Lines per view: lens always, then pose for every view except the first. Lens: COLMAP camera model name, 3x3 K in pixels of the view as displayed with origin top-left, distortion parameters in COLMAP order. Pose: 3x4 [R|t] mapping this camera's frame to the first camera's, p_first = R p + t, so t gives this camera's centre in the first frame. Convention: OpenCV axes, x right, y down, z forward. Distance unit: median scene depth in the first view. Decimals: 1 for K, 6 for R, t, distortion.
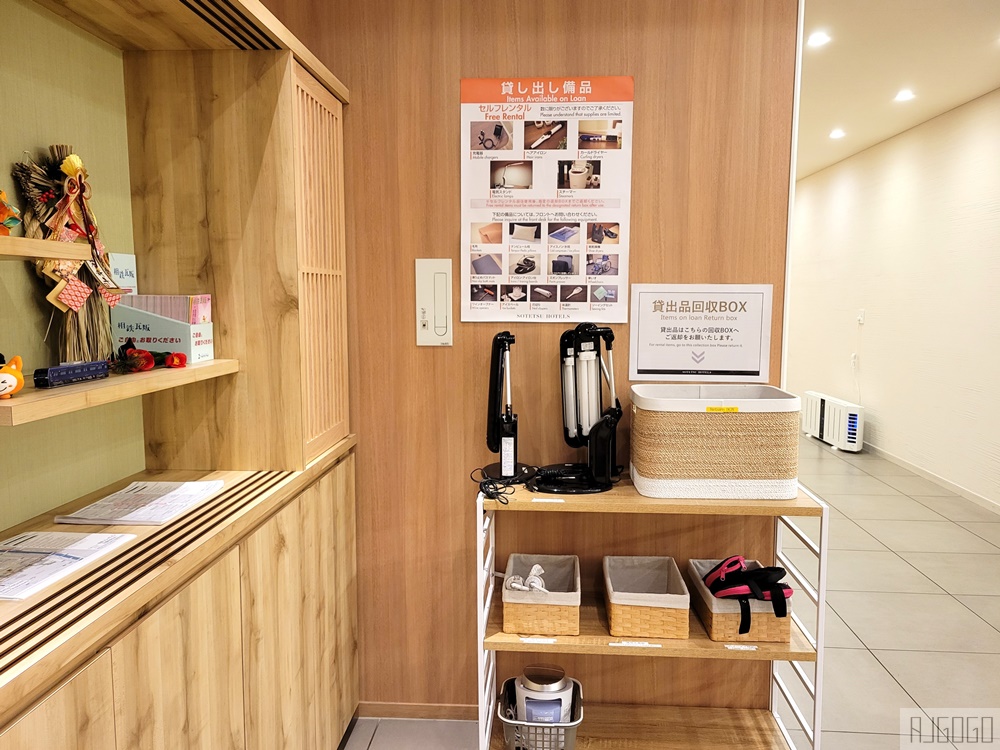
lens RADIAL K [[771.6, 0, 498.3], [0, 771.6, 378.5], [0, 0, 1]] dist [0.062123, -0.057825]
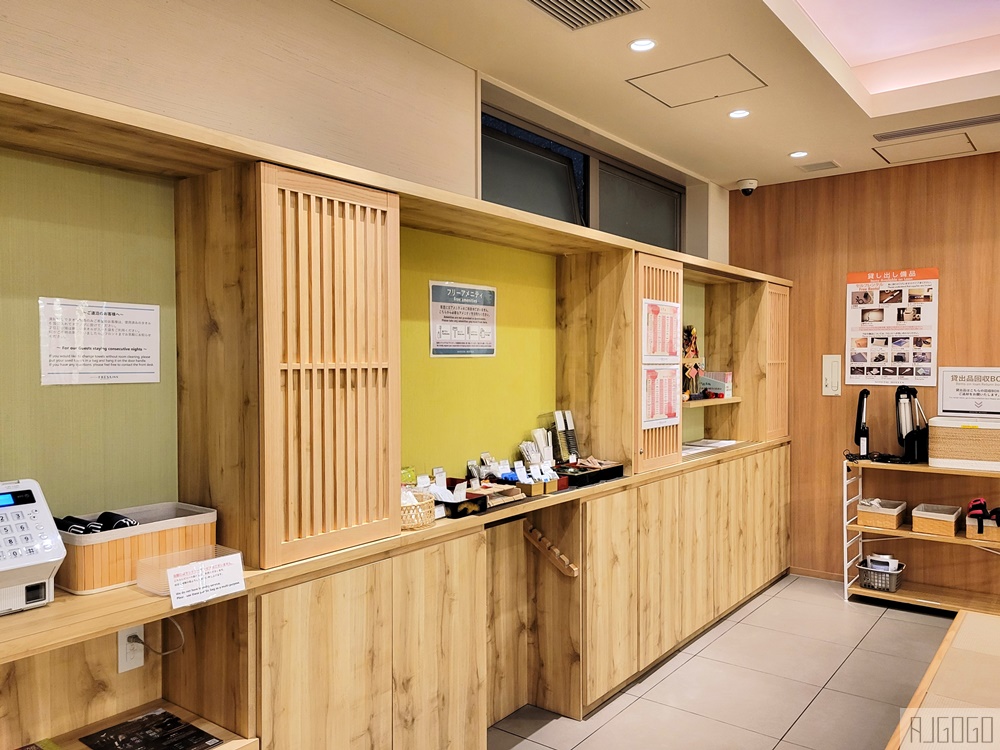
lens RADIAL K [[771.6, 0, 498.3], [0, 771.6, 378.5], [0, 0, 1]] dist [0.062123, -0.057825]
pose [[0.838488, 0.011305, -0.544803, 0.323168], [-0.058101, 0.995940, -0.068754, 0.113982], [0.541814, 0.089303, 0.835741, -1.316637]]
